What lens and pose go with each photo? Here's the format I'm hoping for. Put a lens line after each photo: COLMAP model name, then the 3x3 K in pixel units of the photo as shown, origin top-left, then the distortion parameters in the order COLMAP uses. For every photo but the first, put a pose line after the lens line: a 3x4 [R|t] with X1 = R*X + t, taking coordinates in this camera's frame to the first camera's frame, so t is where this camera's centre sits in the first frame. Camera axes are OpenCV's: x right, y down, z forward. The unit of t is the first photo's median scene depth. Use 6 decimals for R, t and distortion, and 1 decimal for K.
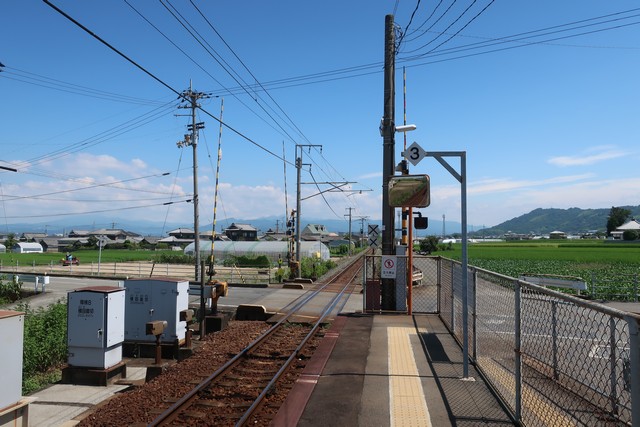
lens RADIAL K [[508.4, 0, 321.6], [0, 508.4, 212.0], [0, 0, 1]] dist [-0.001851, 0.004037]
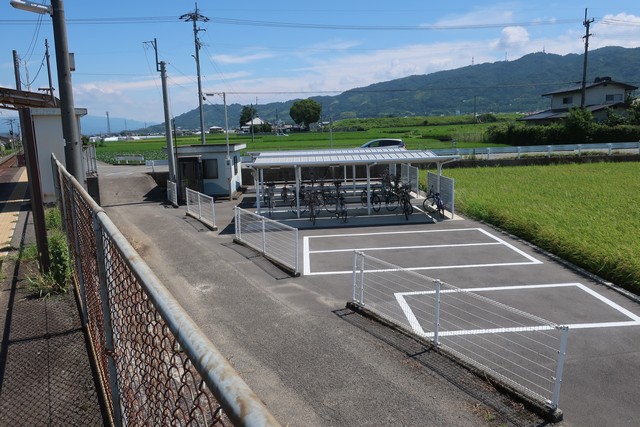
lens RADIAL K [[508.4, 0, 321.6], [0, 508.4, 212.0], [0, 0, 1]] dist [-0.001851, 0.004037]
pose [[0.812511, -0.120022, 0.570457, -0.013320], [0.003014, 0.979427, 0.201775, -0.008337], [-0.582939, -0.162225, 0.796157, -0.164483]]
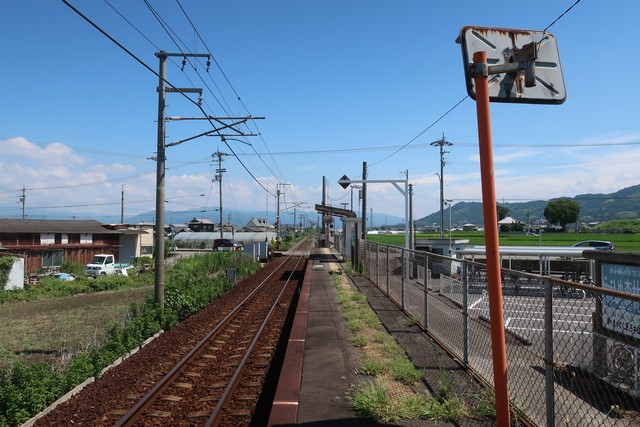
lens RADIAL K [[508.4, 0, 321.6], [0, 508.4, 212.0], [0, 0, 1]] dist [-0.001851, 0.004037]
pose [[0.991217, 0.005442, 0.132131, -0.034000], [-0.007576, 0.999849, 0.015655, -0.012852], [-0.132026, -0.016518, 0.991109, -0.245161]]
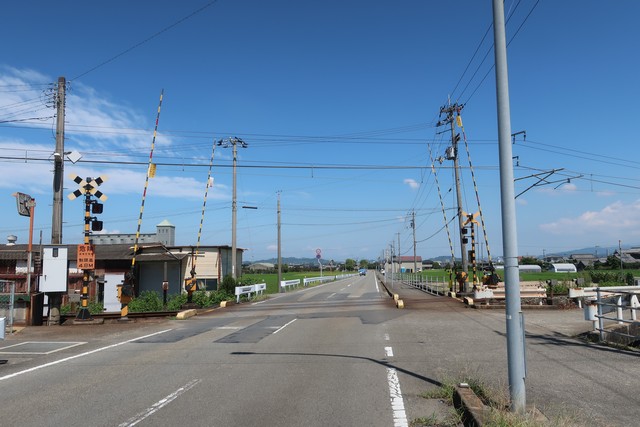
lens RADIAL K [[506.5, 0, 318.2], [0, 506.5, 213.4], [0, 0, 1]] dist [-0.010464, 0.004195]
pose [[0.464549, -0.099199, -0.879974, 0.130946], [0.061836, 0.994914, -0.079512, 0.010536], [0.883386, -0.017477, 0.468320, 0.078988]]
